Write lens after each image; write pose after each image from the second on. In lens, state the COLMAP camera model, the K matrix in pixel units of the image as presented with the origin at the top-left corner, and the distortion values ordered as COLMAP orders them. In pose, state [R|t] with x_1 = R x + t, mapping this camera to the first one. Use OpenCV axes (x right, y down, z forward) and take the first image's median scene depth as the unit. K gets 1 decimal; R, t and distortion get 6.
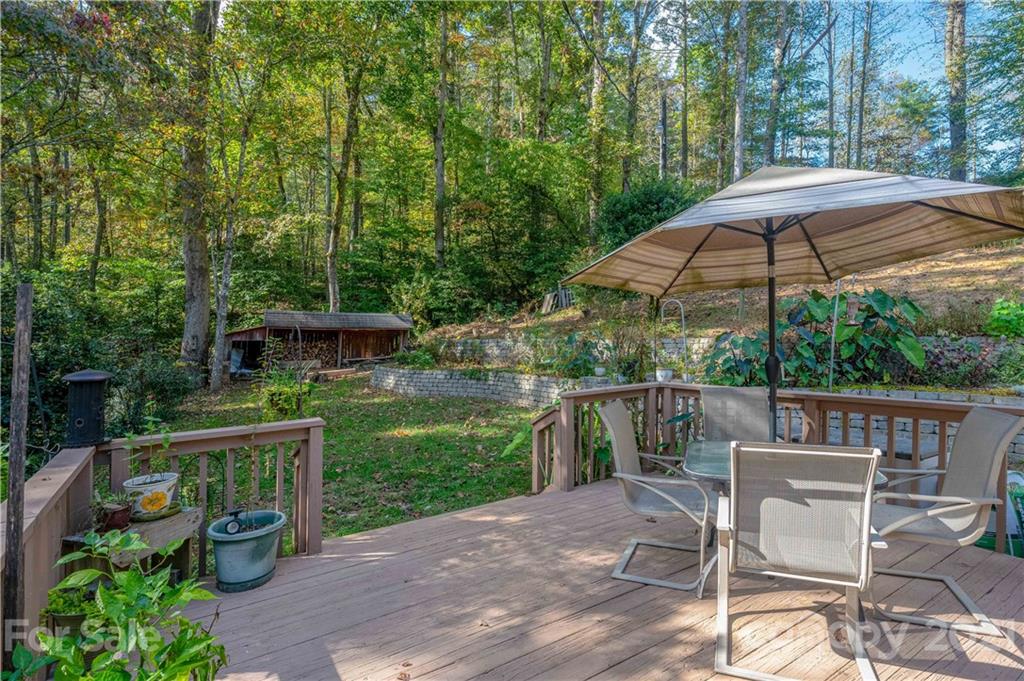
lens RADIAL K [[497.5, 0, 511.2], [0, 497.5, 329.6], [0, 0, 1]] dist [-0.014652, 0.000204]
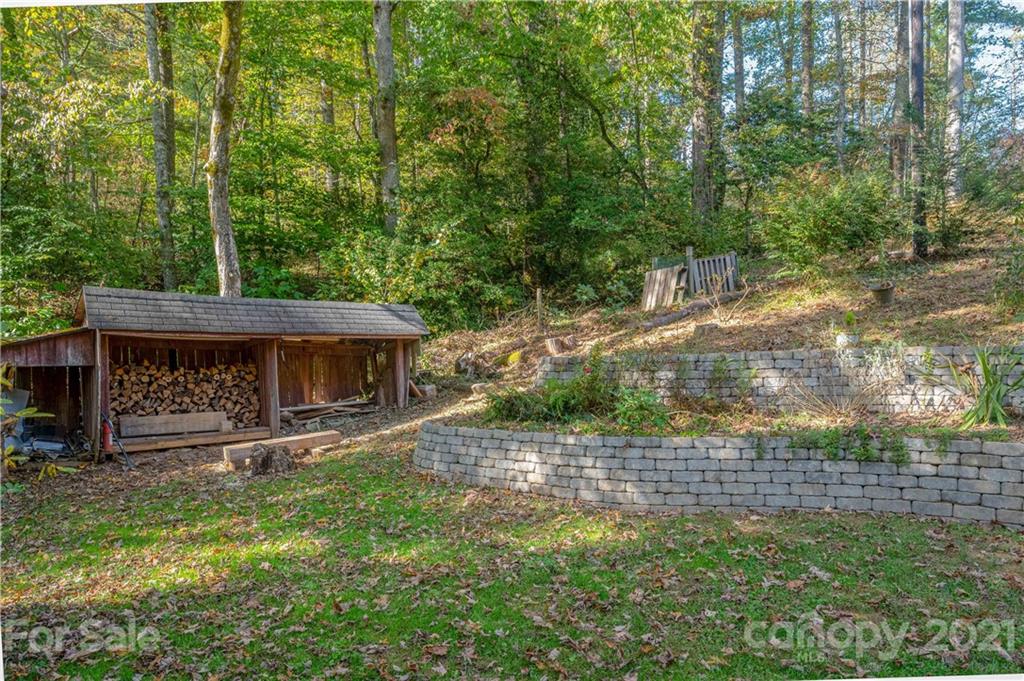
lens RADIAL K [[750.2, 0, 511.6], [0, 750.2, 388.0], [0, 0, 1]] dist [0.000604, 0.000321]
pose [[0.981407, -0.017792, 0.191112, -0.250302], [0.008872, 0.998835, 0.047430, 0.012694], [-0.191734, -0.044853, 0.980422, 0.316560]]
